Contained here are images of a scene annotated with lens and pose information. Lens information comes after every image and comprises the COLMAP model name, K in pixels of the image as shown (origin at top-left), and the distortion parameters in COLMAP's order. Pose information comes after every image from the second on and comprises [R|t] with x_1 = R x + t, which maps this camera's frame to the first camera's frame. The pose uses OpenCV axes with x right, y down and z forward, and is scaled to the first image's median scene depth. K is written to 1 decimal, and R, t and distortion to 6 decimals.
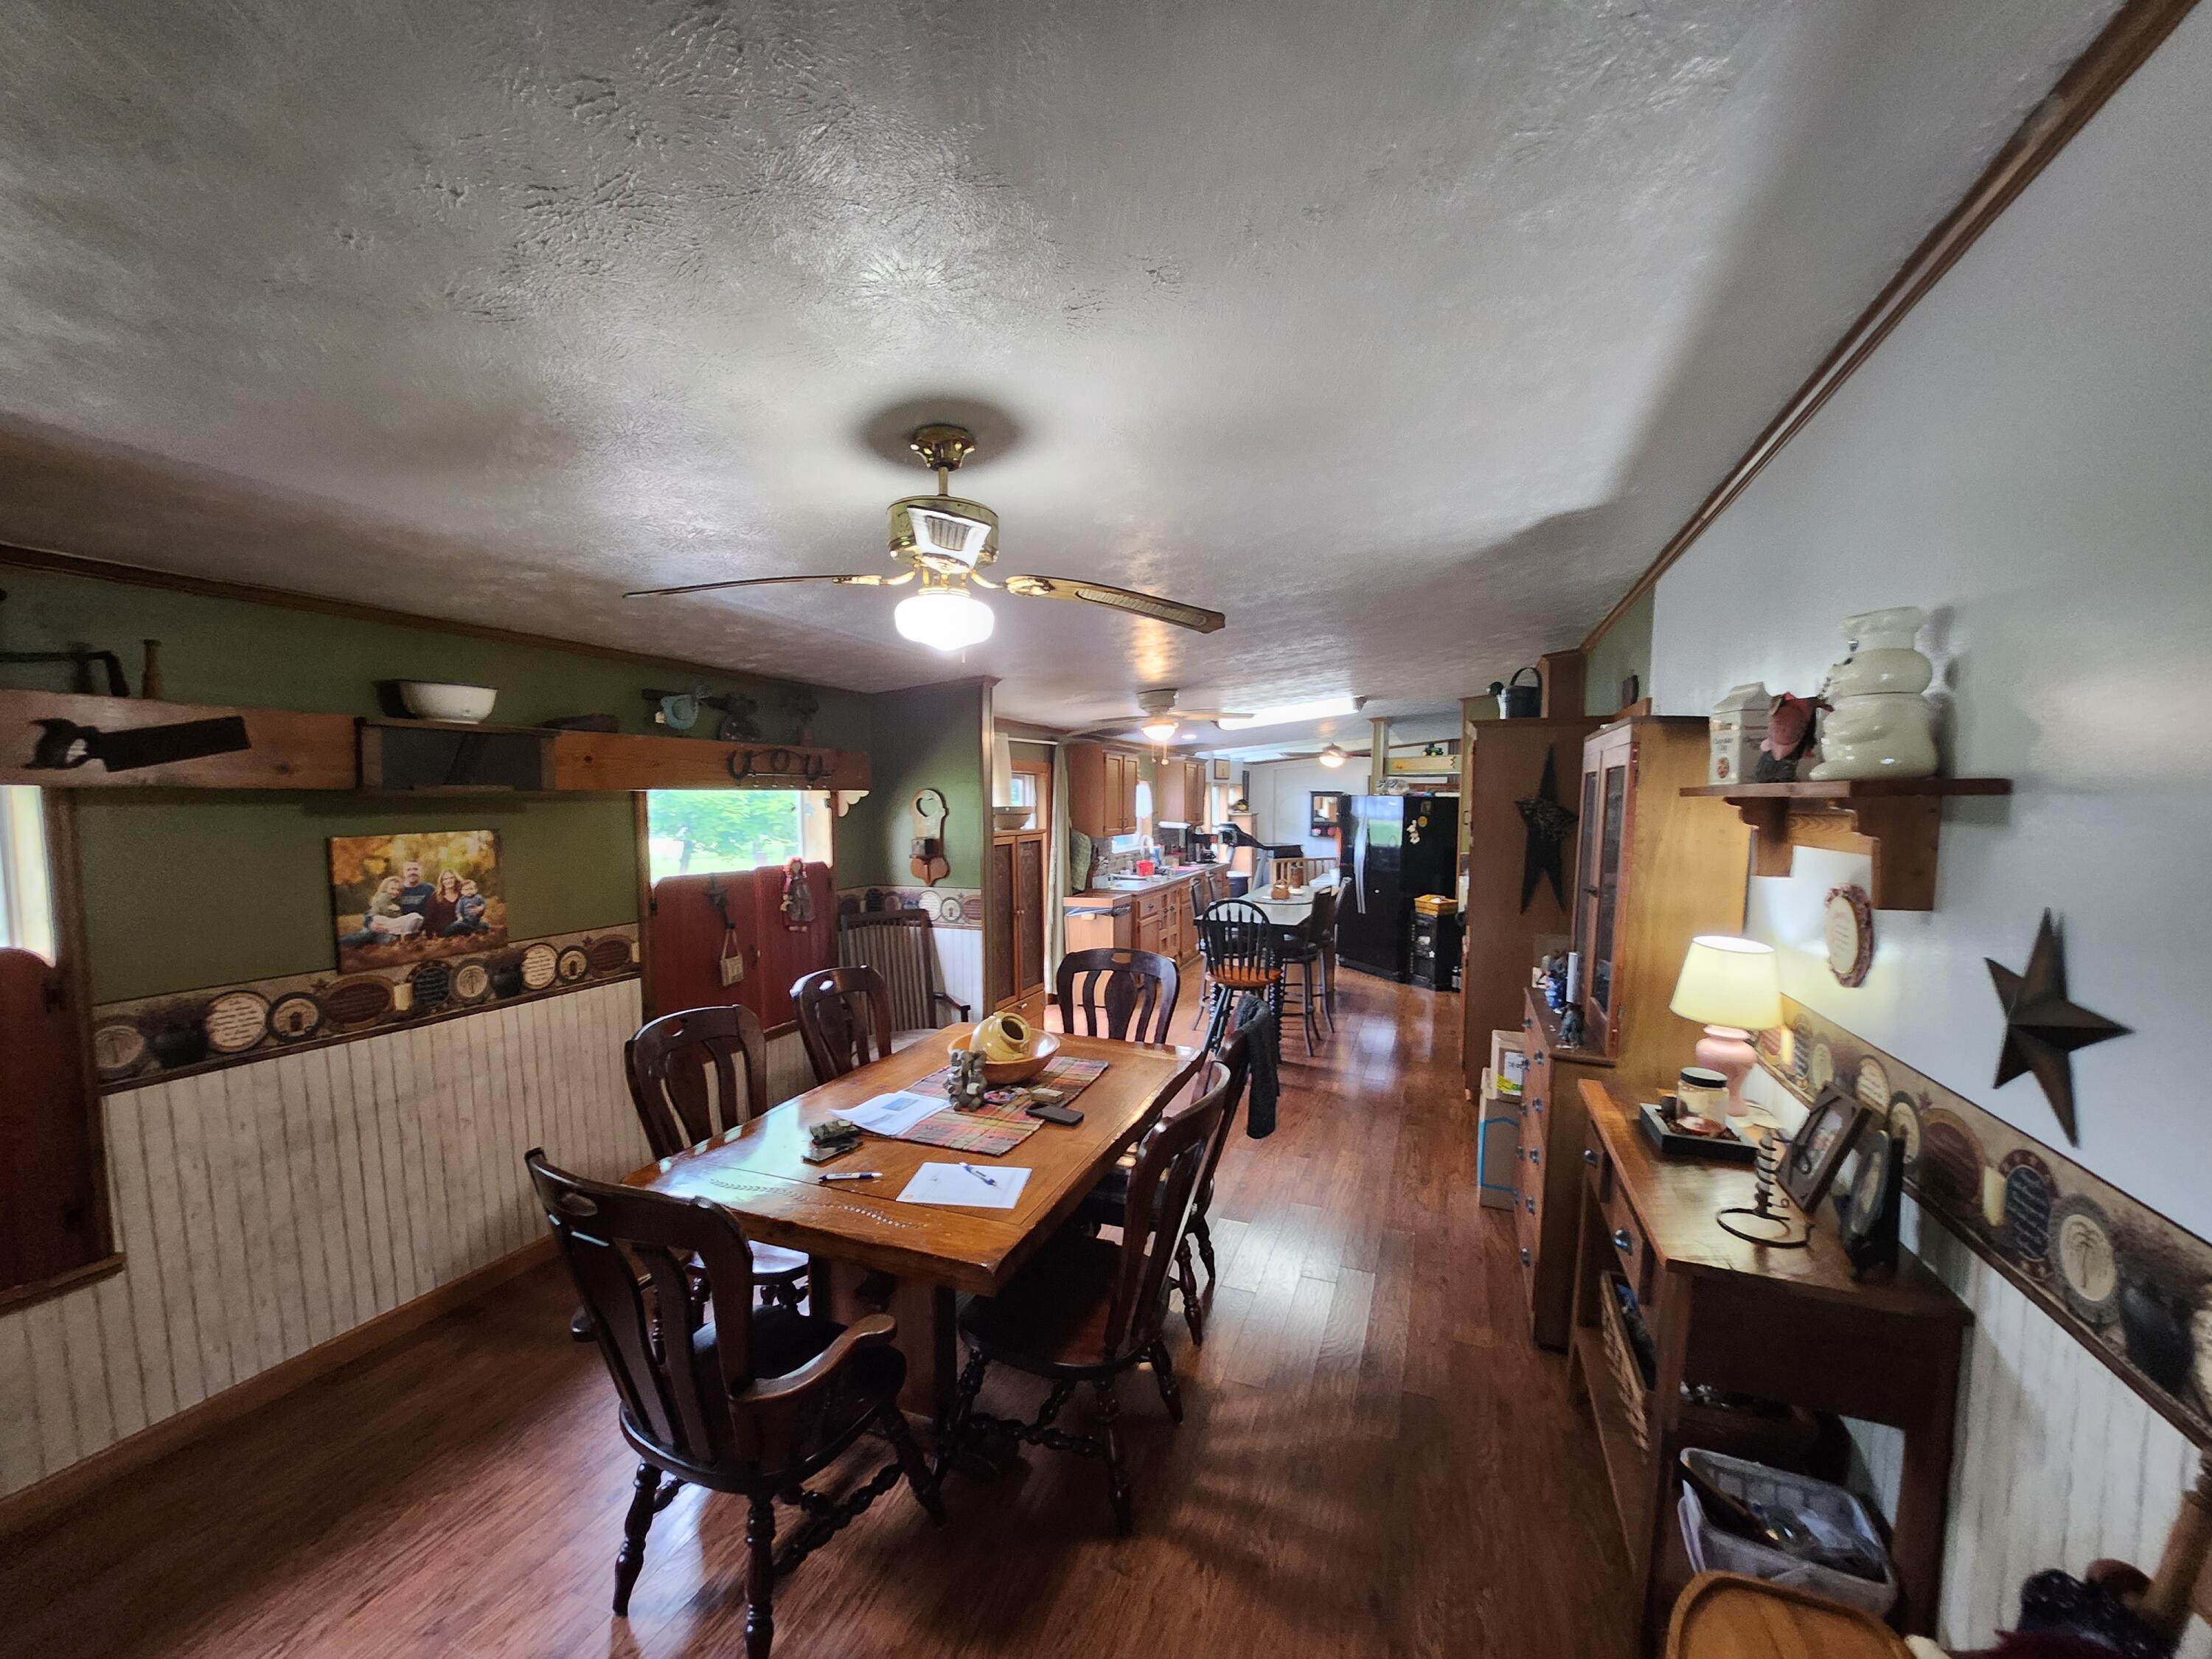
lens RADIAL K [[879.4, 0, 1115.8], [0, 879.4, 861.0], [0, 0, 1]] dist [-0.018254, 0.000327]
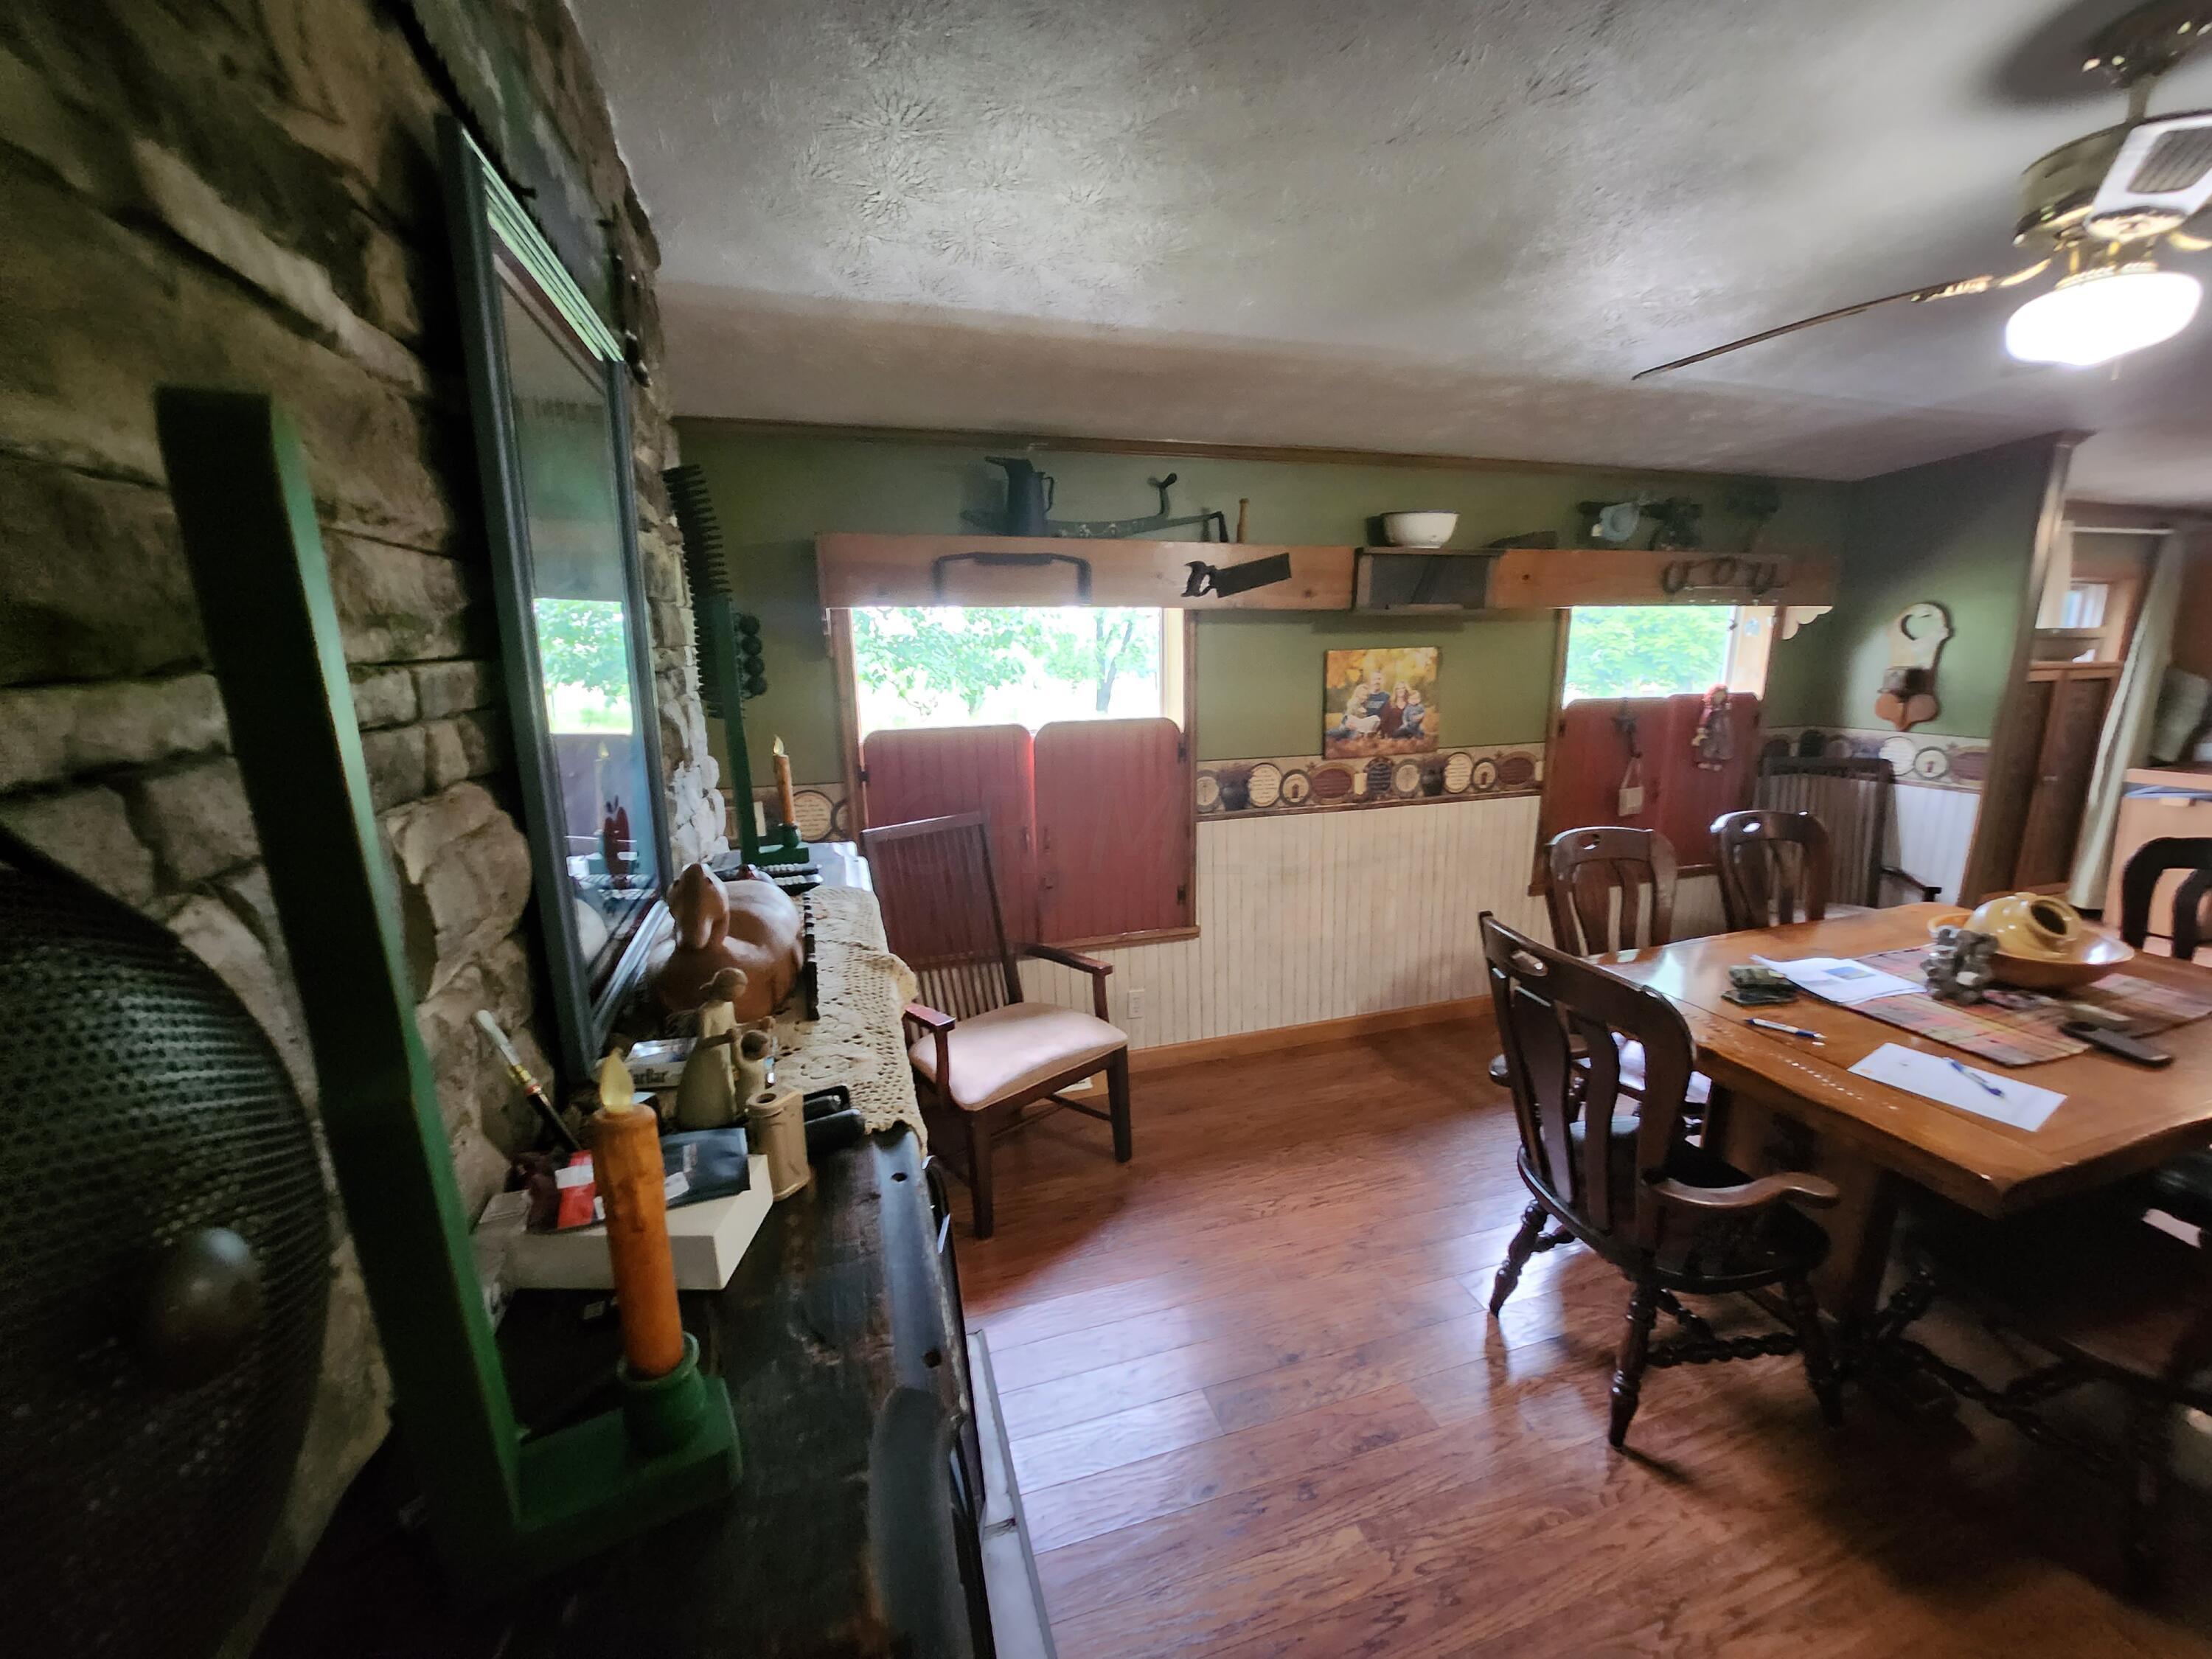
lens RADIAL K [[879.4, 0, 1107.8], [0, 879.4, 860.3], [0, 0, 1]] dist [-0.018254, 0.000327]
pose [[0.614223, 0.175410, -0.769390, -0.058410], [-0.039108, 0.980551, 0.192330, 0.036681], [0.788163, -0.088045, 0.609137, -0.057273]]
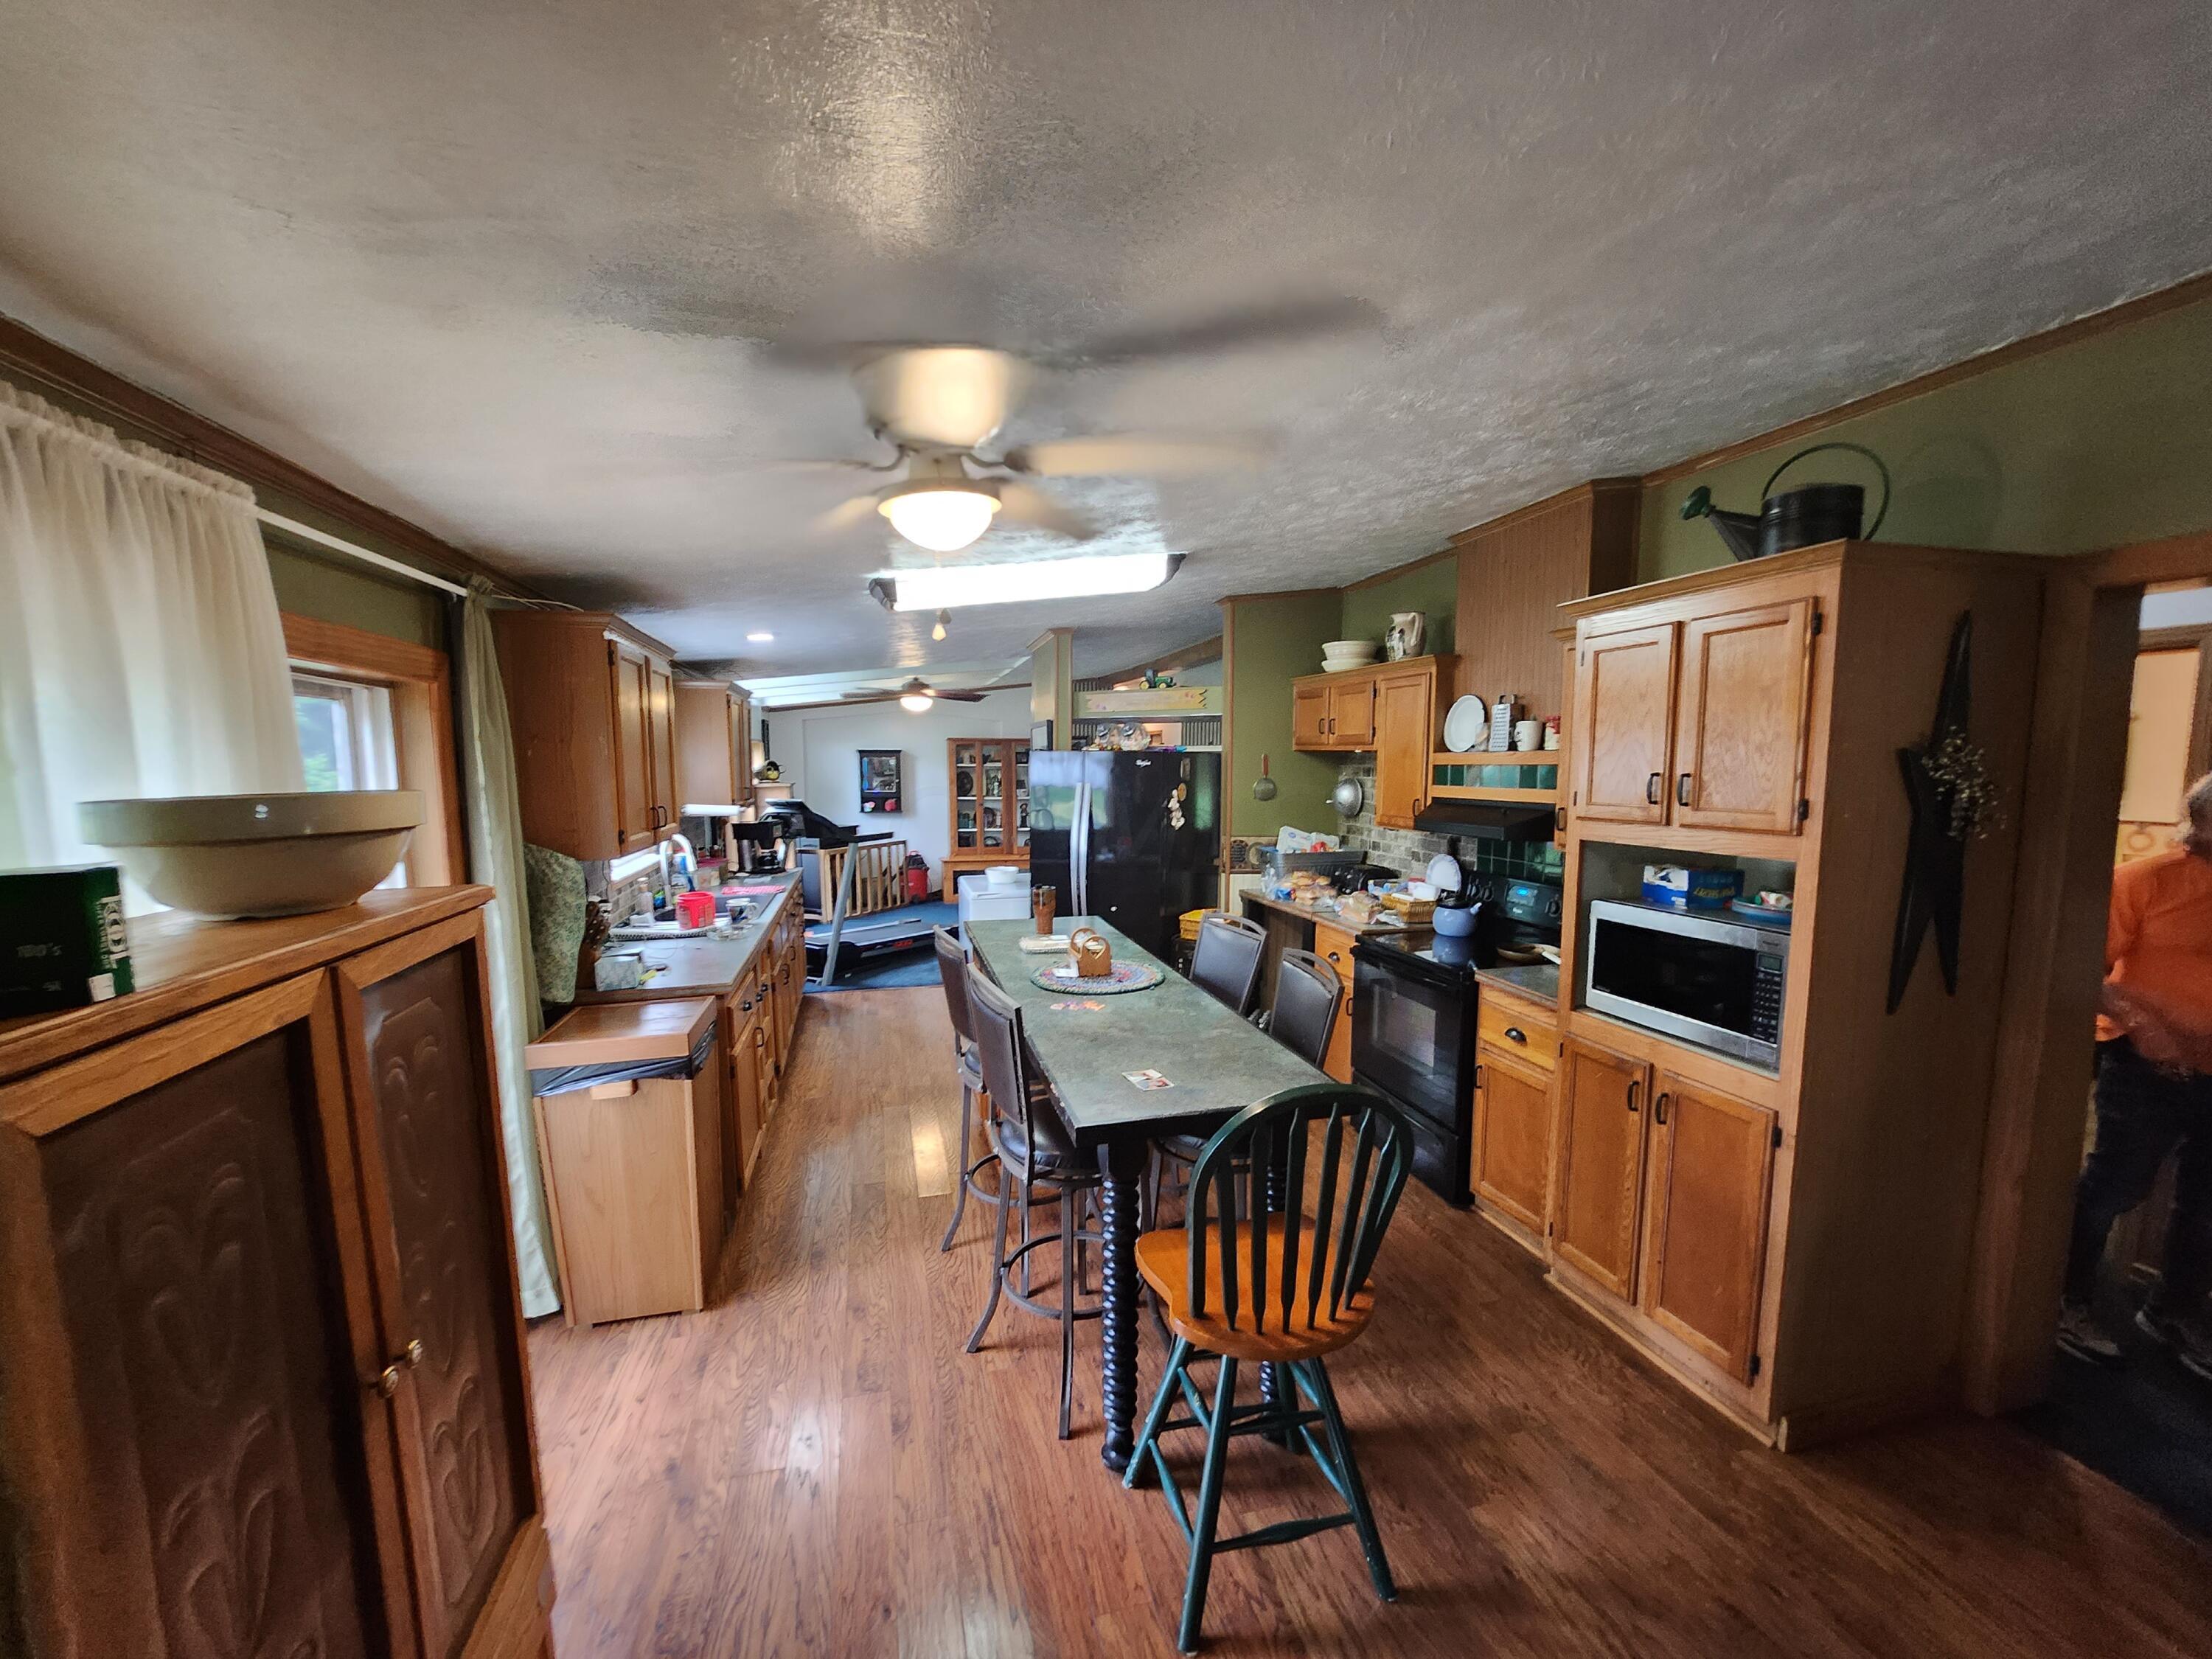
lens RADIAL K [[879.4, 0, 1099.8], [0, 879.4, 871.9], [0, 0, 1]] dist [-0.018254, 0.000327]
pose [[0.820103, -0.083322, 0.566117, -0.190342], [0.052665, 0.996133, 0.070320, -0.121374], [-0.569787, -0.027855, 0.821320, 1.774372]]
